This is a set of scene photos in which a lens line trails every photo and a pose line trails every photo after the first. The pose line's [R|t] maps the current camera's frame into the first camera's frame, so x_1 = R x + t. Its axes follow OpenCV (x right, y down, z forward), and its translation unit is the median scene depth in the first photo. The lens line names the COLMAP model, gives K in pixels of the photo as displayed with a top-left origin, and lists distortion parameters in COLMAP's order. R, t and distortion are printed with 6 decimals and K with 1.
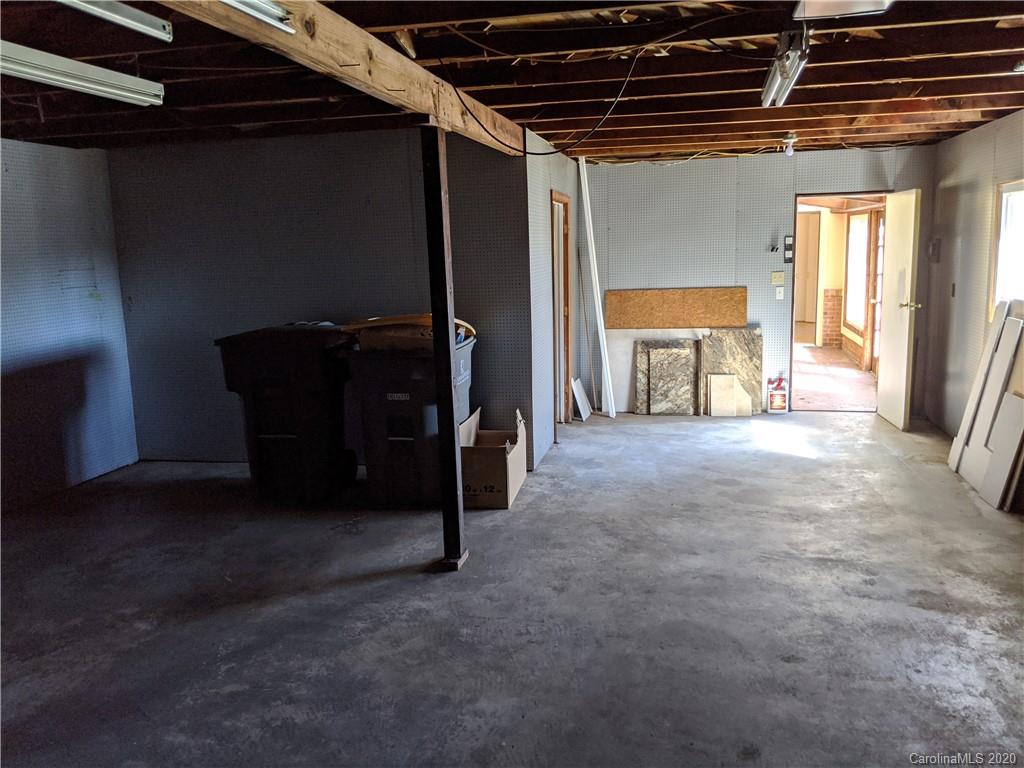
lens RADIAL K [[830.6, 0, 527.1], [0, 830.6, 387.6], [0, 0, 1]] dist [0.120200, -0.236747]
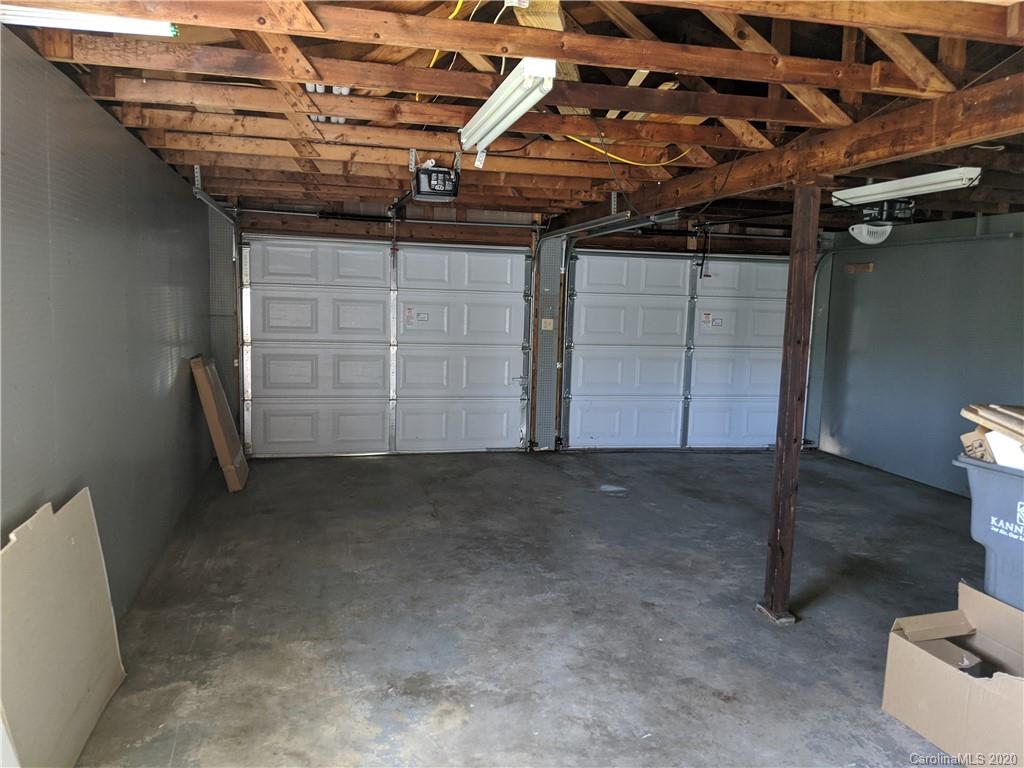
lens RADIAL K [[830.6, 0, 527.1], [0, 830.6, 387.6], [0, 0, 1]] dist [0.120200, -0.236747]
pose [[-0.896701, 0.052224, -0.439545, 0.702044], [-0.078006, 0.958829, 0.273059, -0.353059], [0.435709, 0.279139, -0.855710, 1.909260]]
